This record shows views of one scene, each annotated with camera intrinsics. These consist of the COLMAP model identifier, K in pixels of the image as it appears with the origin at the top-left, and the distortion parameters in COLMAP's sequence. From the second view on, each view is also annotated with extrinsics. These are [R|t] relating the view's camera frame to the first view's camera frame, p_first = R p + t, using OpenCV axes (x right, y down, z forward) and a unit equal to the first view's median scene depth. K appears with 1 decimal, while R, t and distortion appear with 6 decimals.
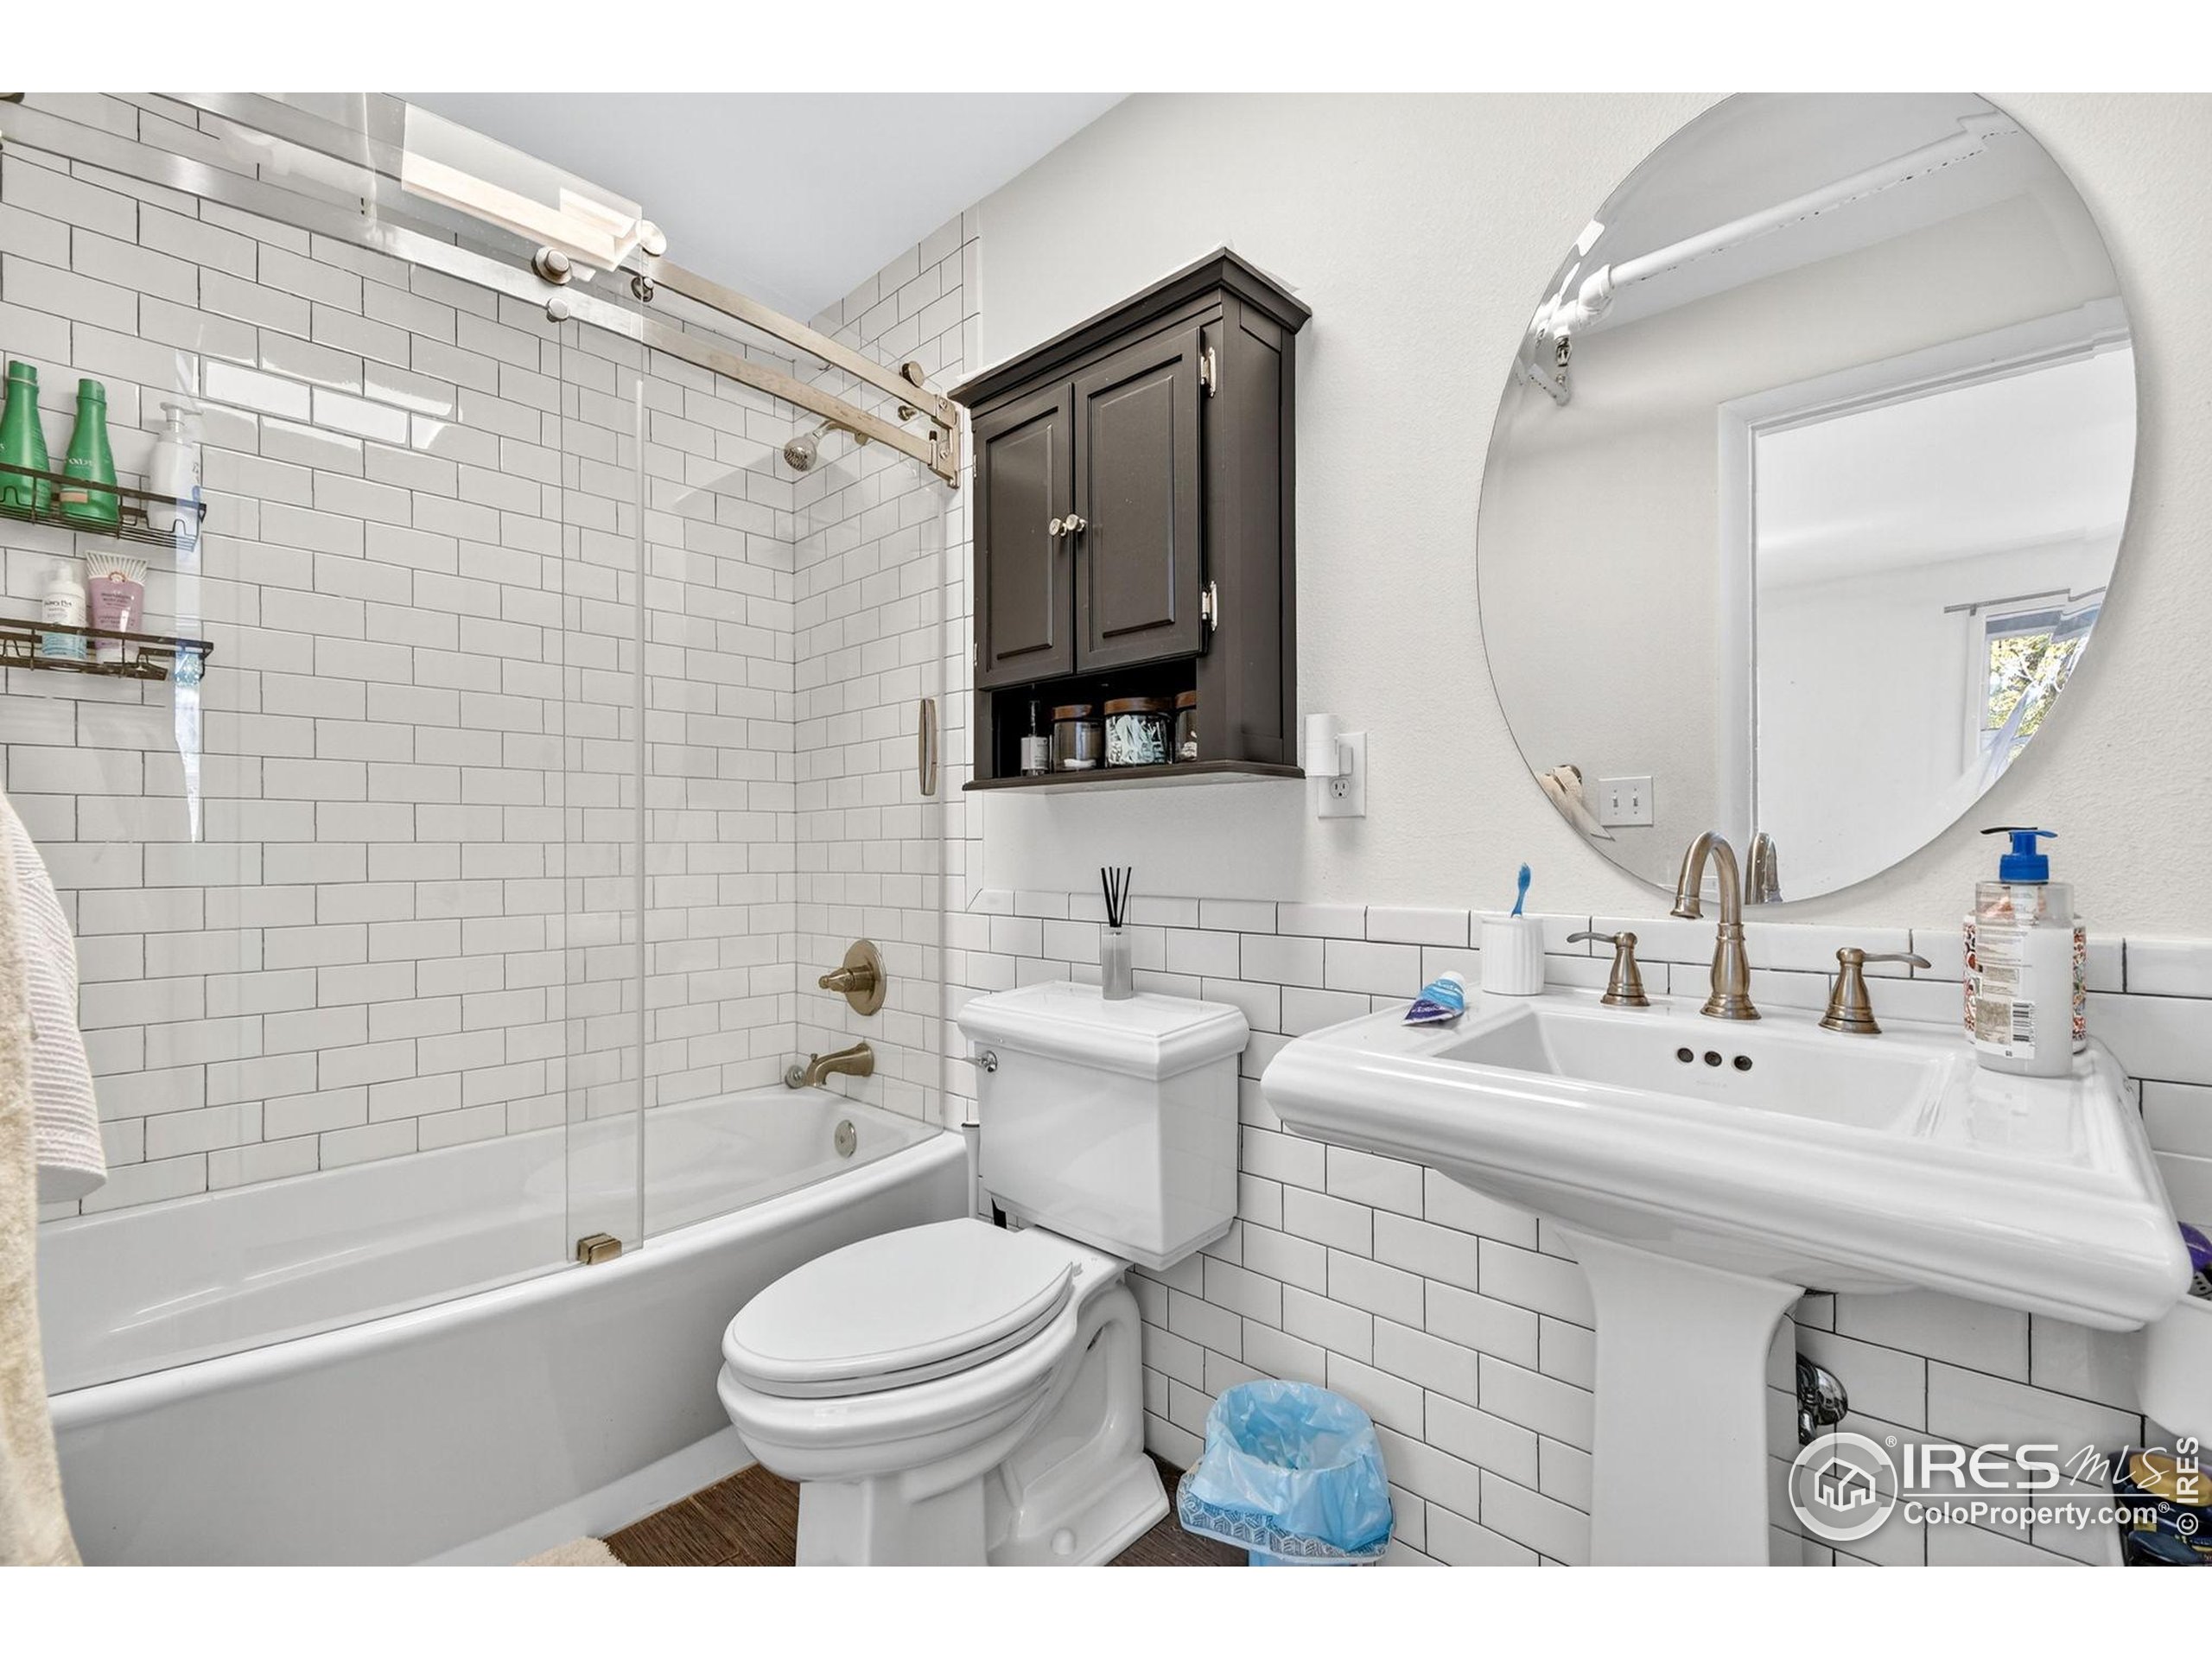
lens RADIAL K [[989.9, 0, 1106.1], [0, 989.9, 842.5], [0, 0, 1]] dist [0.003566, -0.000672]
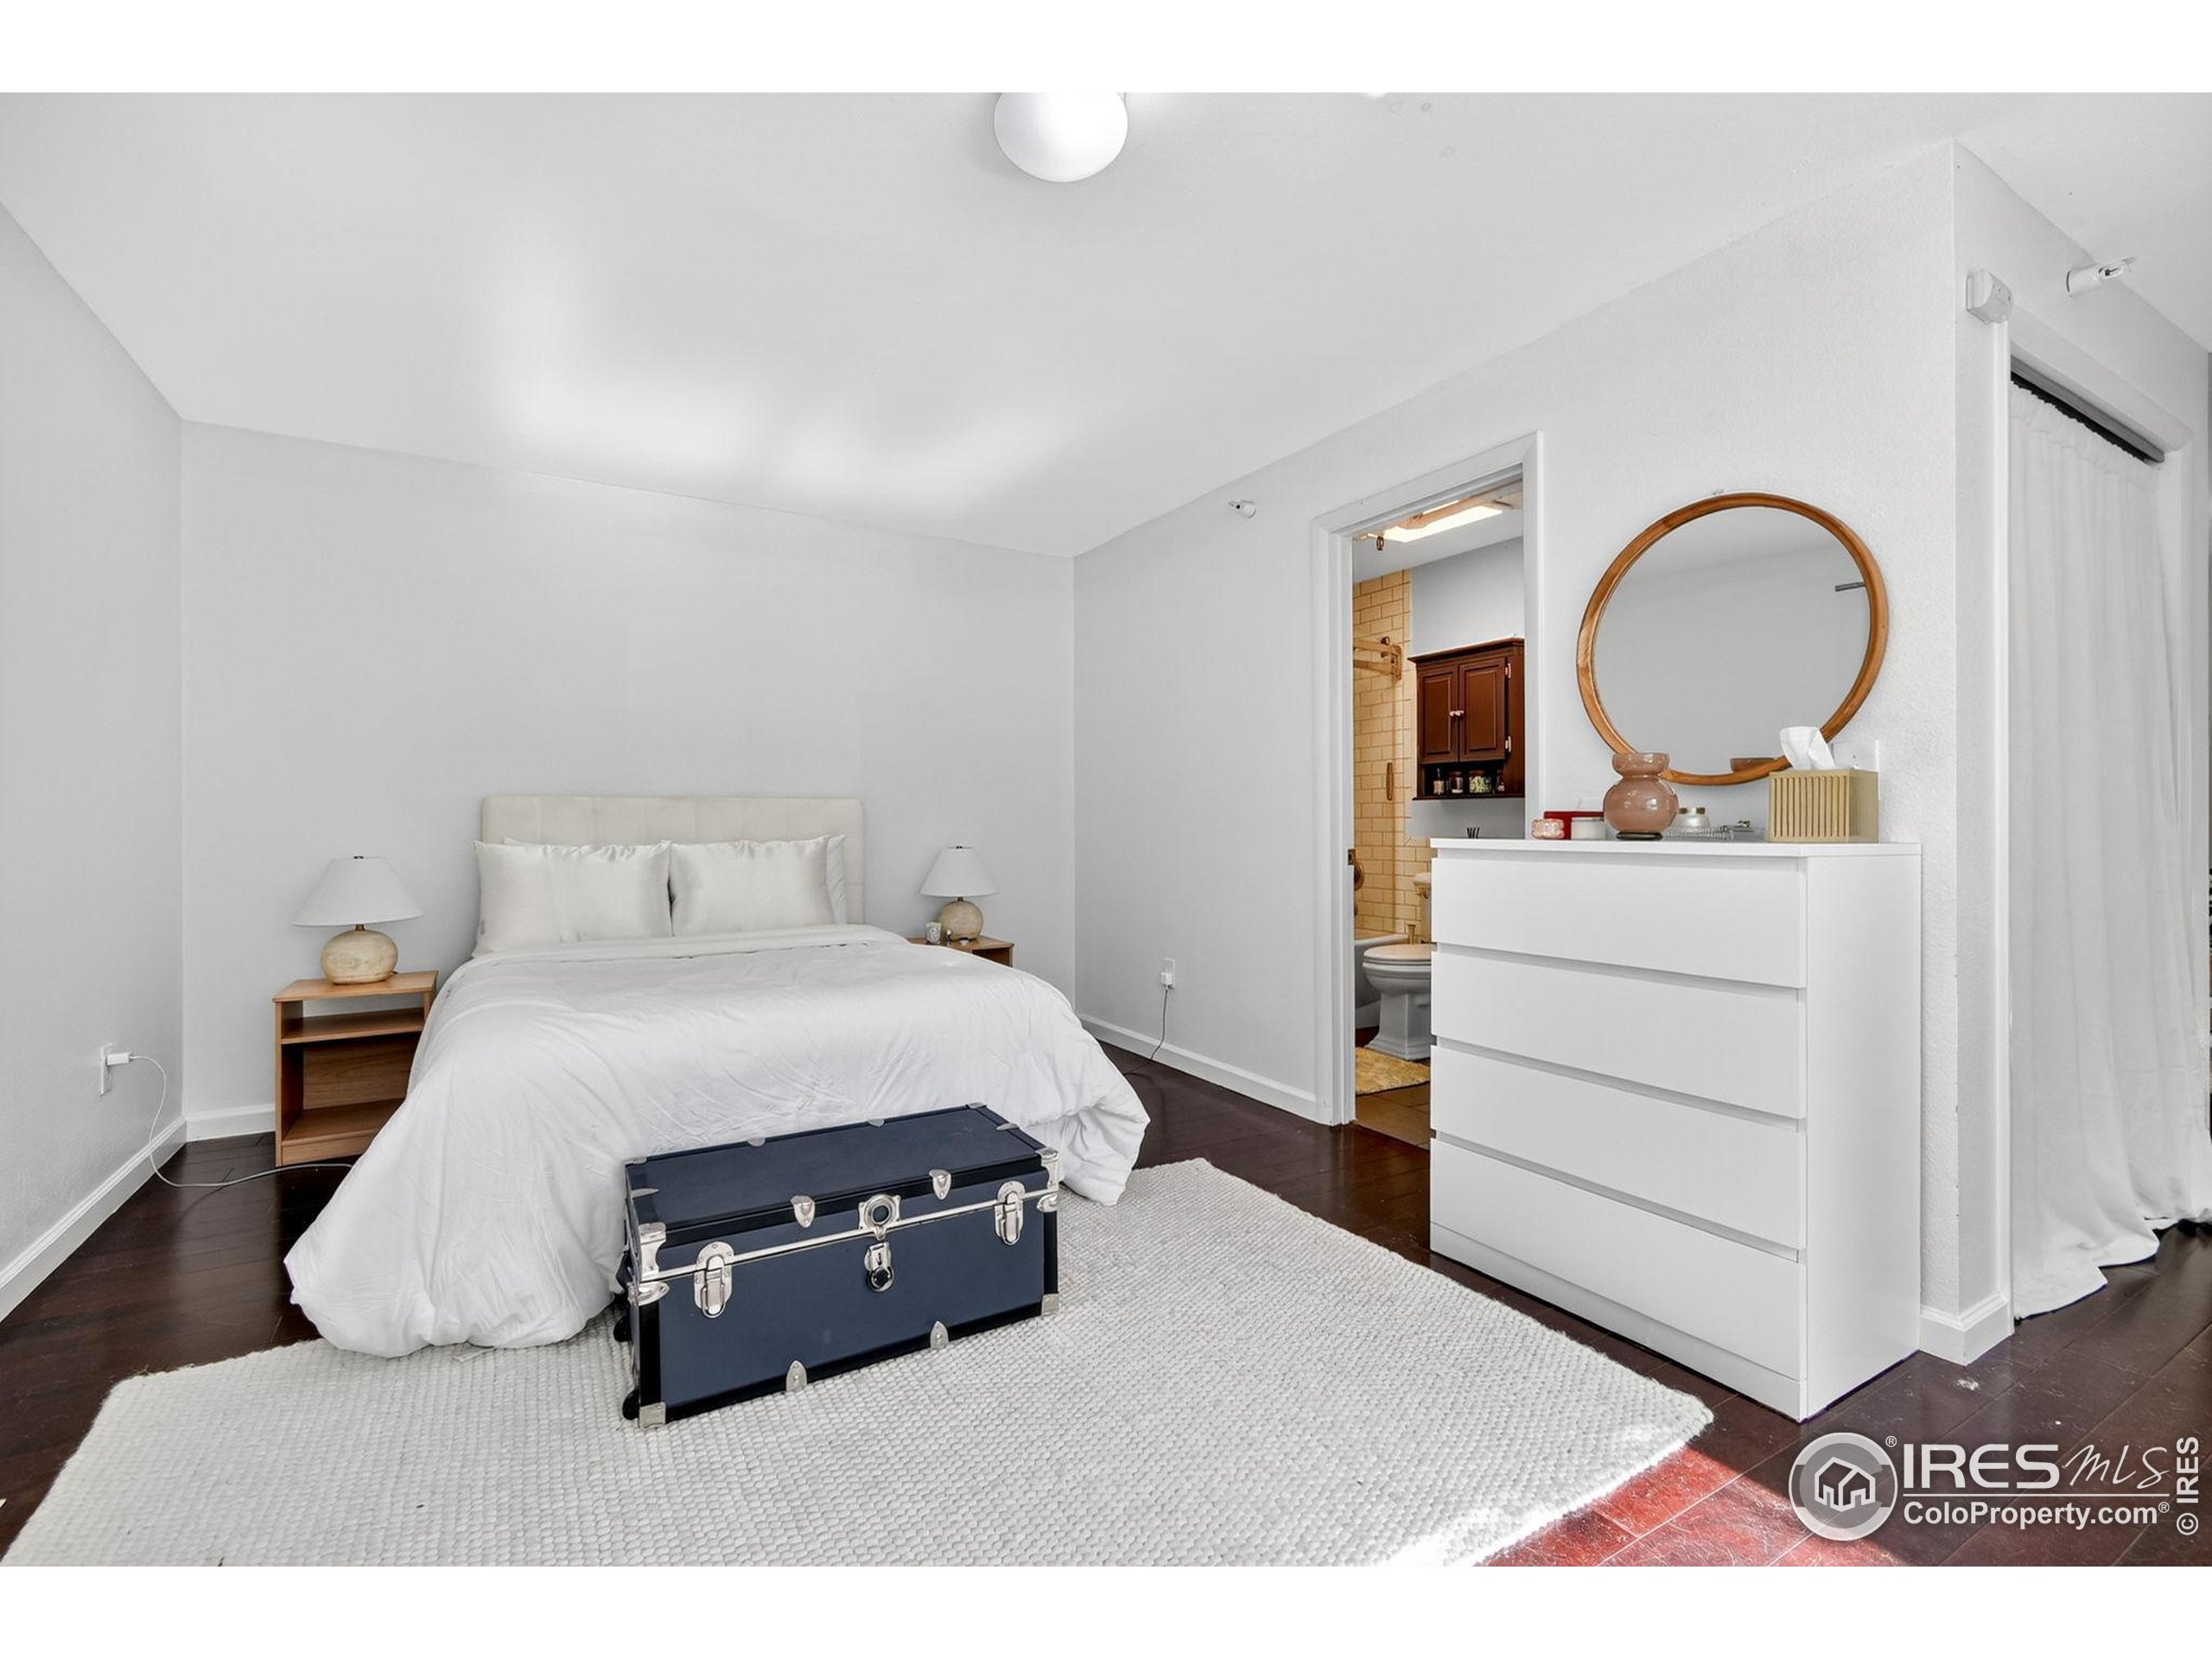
lens RADIAL K [[989.9, 0, 1101.8], [0, 989.9, 818.9], [0, 0, 1]] dist [0.003566, -0.000672]
pose [[0.959615, -0.000710, -0.281315, -0.203847], [0.002900, 0.999969, 0.007369, -0.025373], [0.281301, -0.007887, 0.959587, -1.948835]]
